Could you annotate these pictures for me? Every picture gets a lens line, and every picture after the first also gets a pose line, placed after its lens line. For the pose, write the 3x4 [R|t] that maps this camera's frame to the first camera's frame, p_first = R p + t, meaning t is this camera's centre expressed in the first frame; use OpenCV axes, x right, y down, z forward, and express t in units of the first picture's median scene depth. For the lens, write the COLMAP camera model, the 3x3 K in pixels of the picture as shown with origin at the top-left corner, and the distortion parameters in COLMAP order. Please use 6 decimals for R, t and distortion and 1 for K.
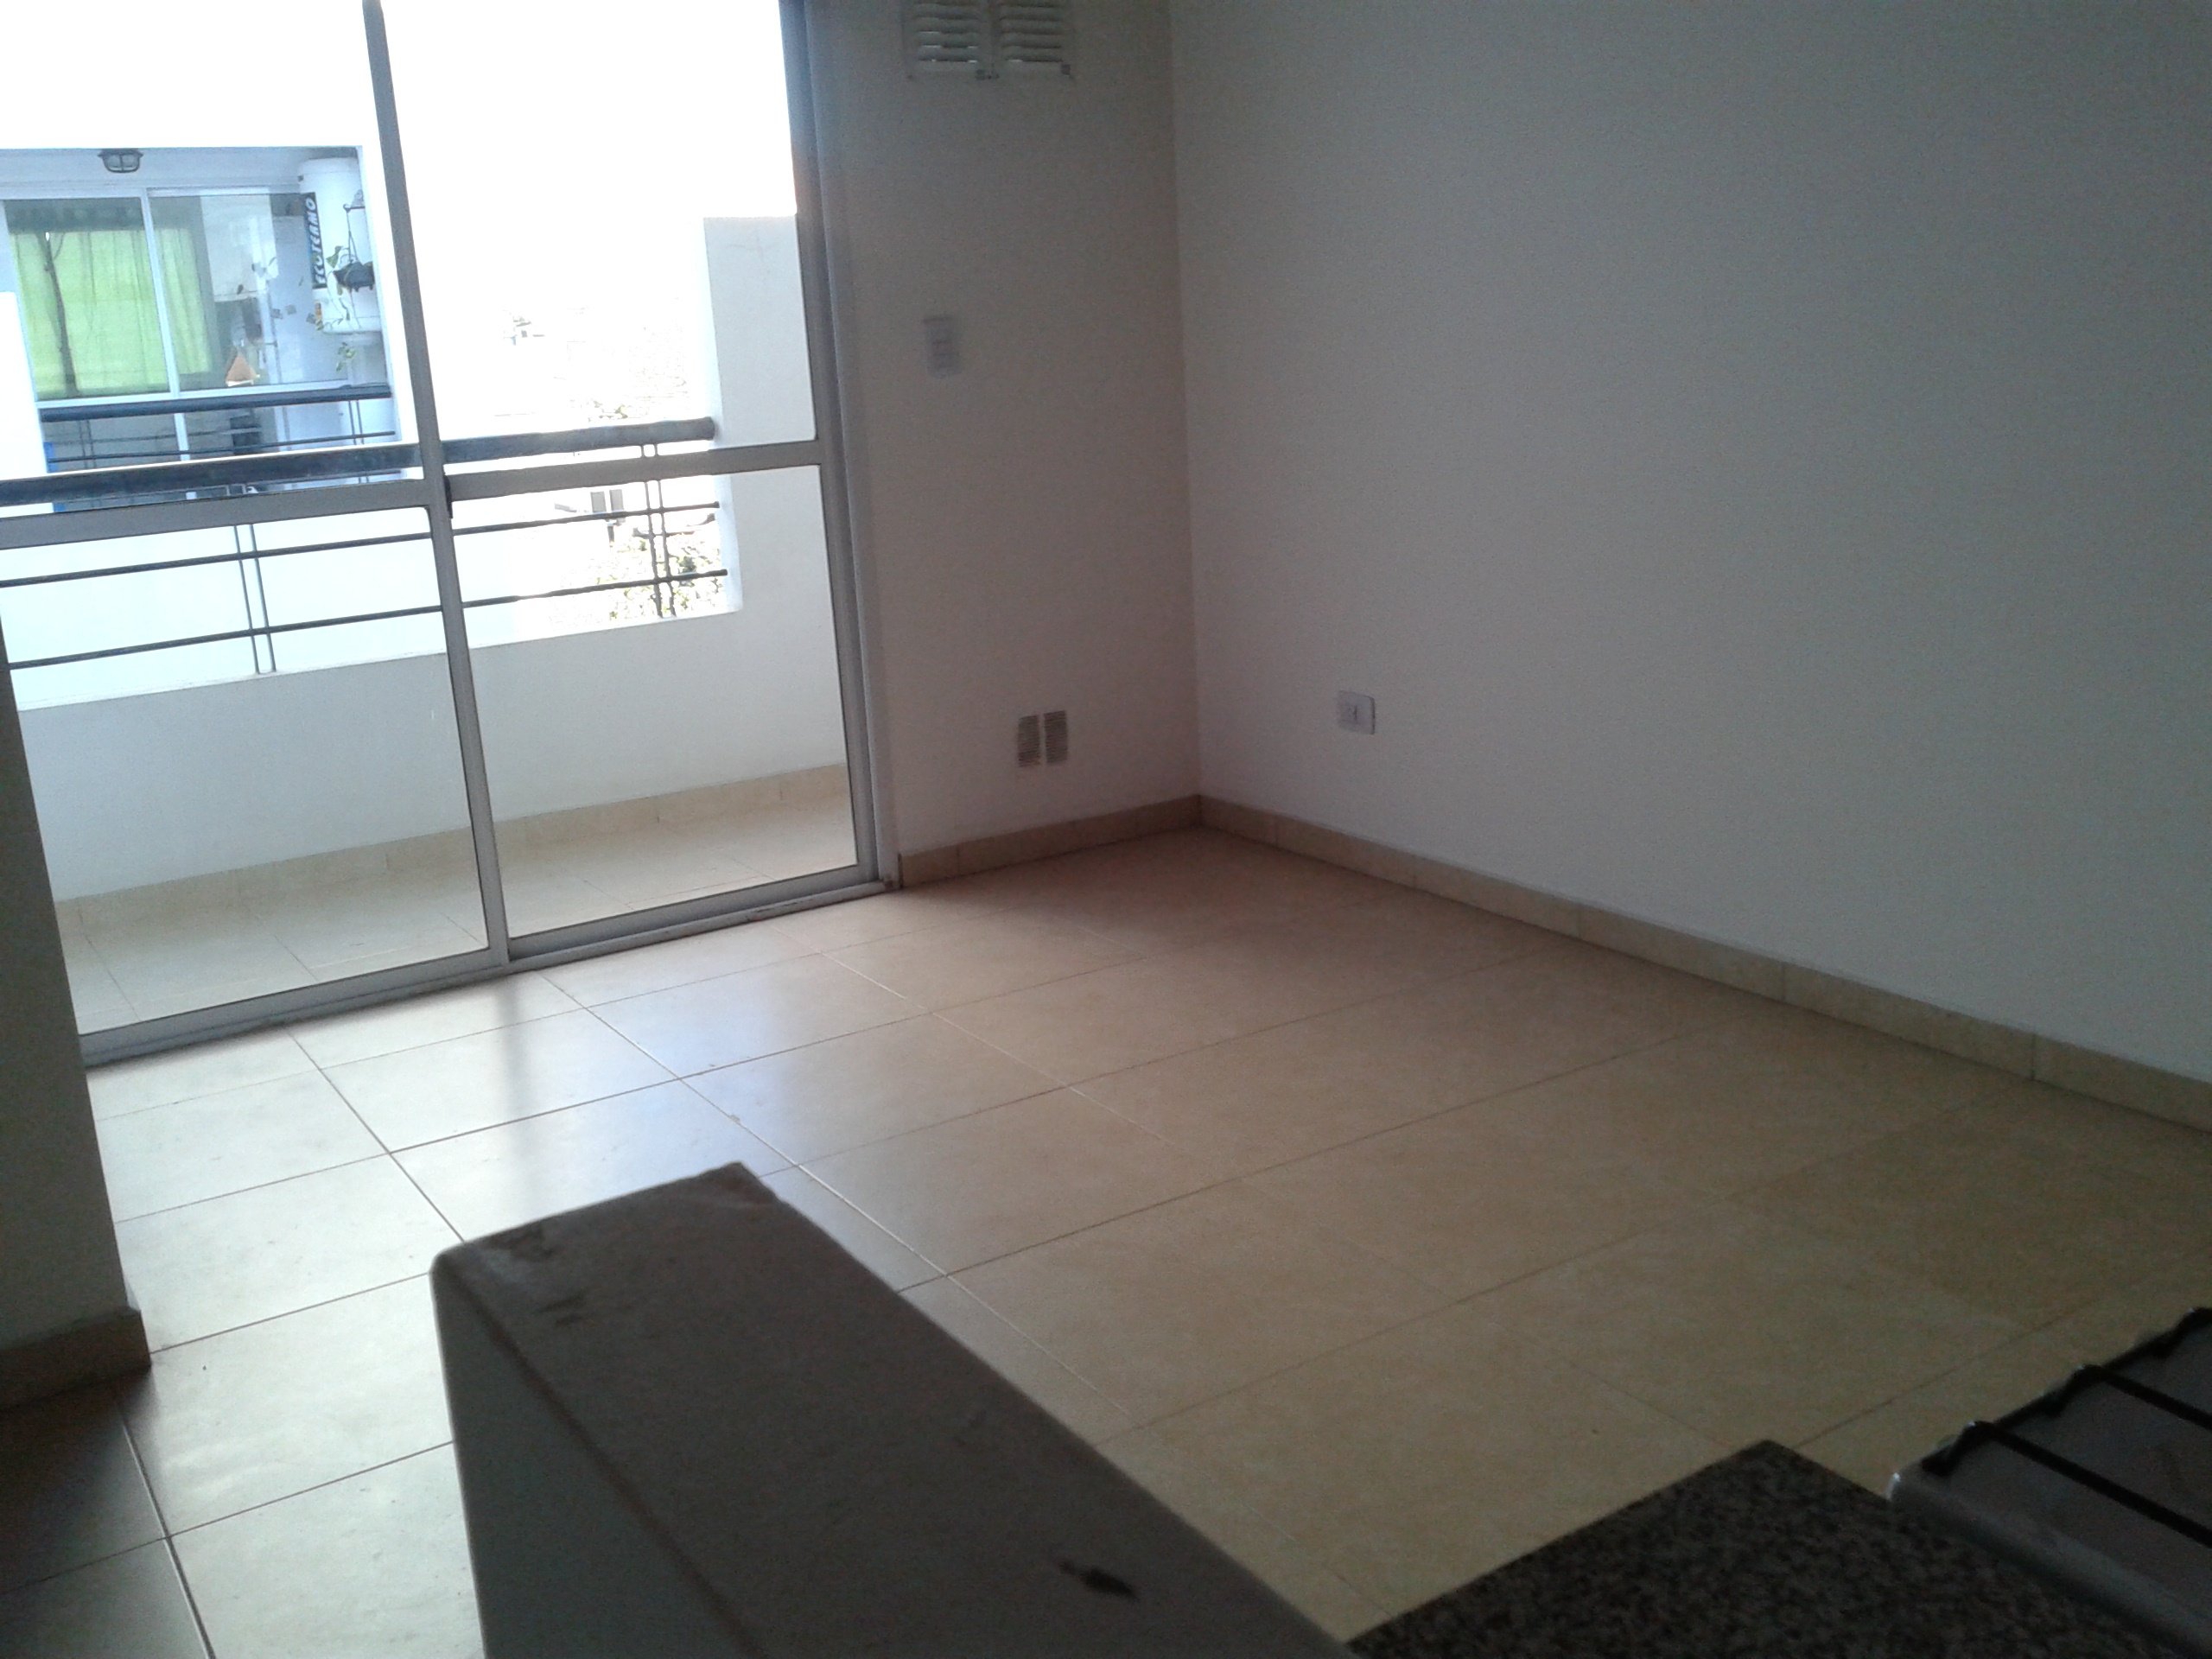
lens RADIAL K [[2094.2, 0, 1106.0], [0, 2094.2, 829.5], [0, 0, 1]] dist [0.111774, -0.337697]
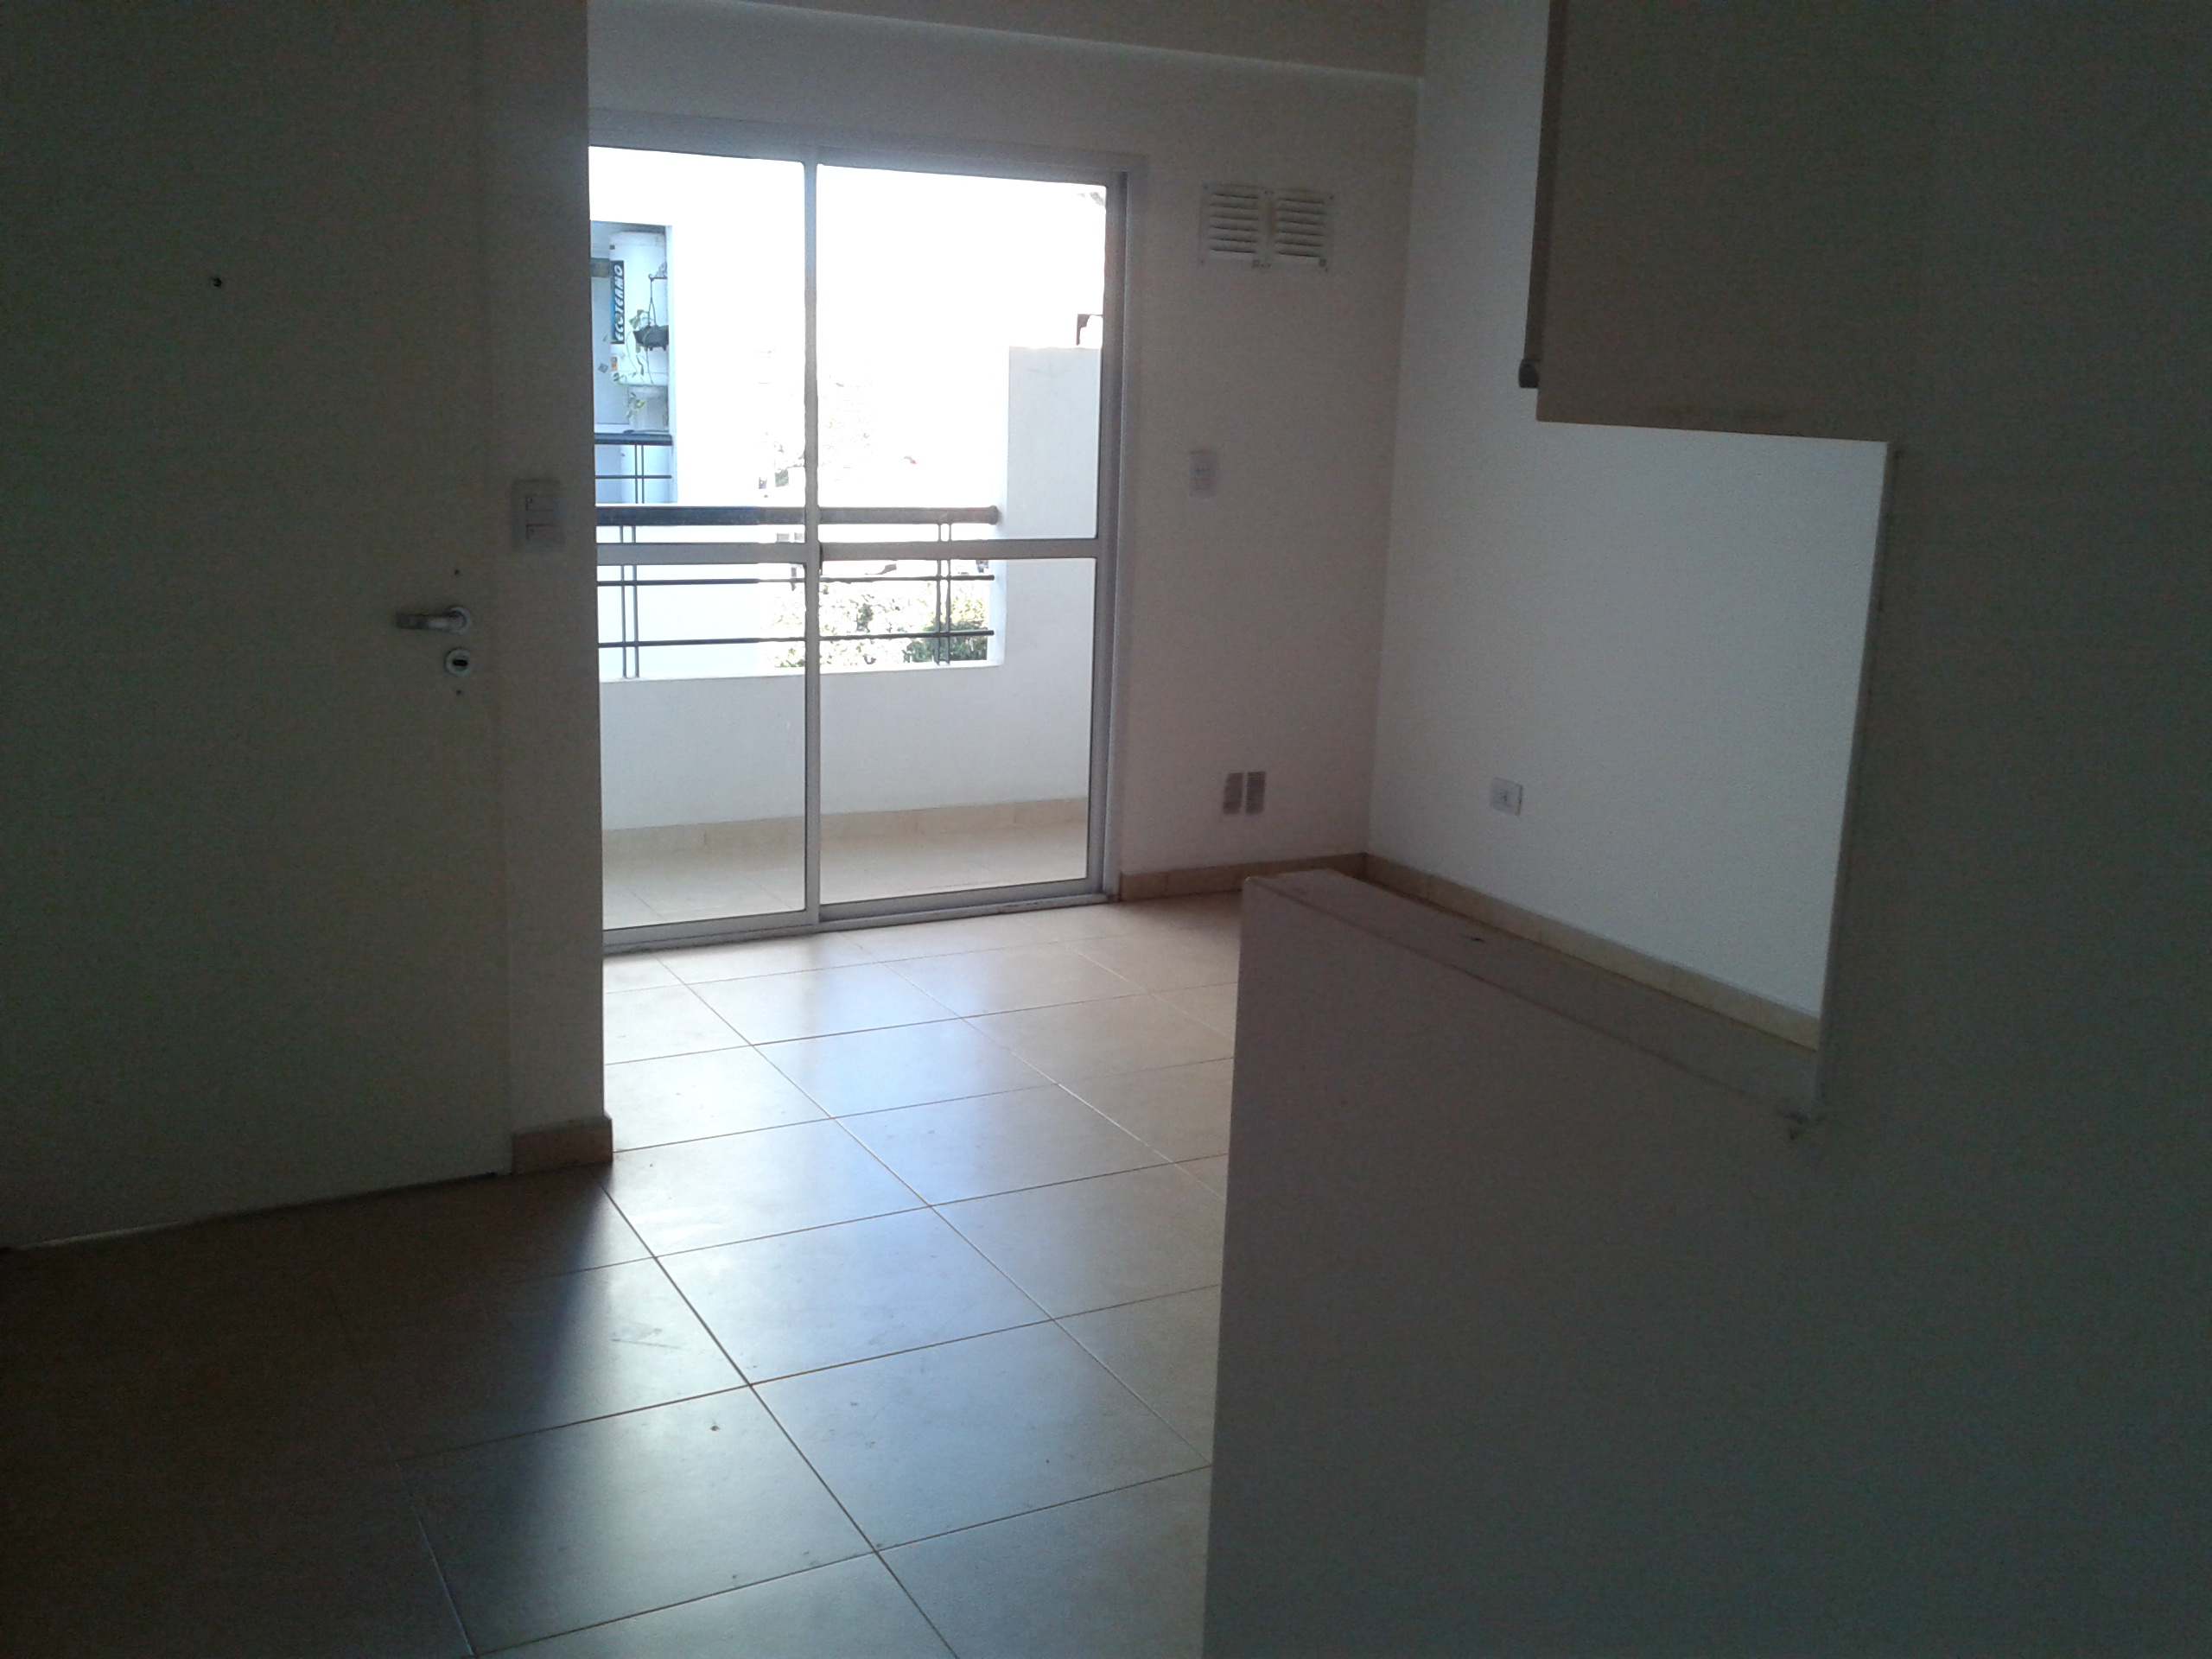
lens RADIAL K [[2094.2, 0, 1106.0], [0, 2094.2, 829.5], [0, 0, 1]] dist [0.111774, -0.337697]
pose [[0.993148, 0.103511, -0.054254, -0.043026], [-0.105313, 0.993941, -0.031472, 0.025759], [0.050668, 0.036970, 0.998031, -0.234557]]
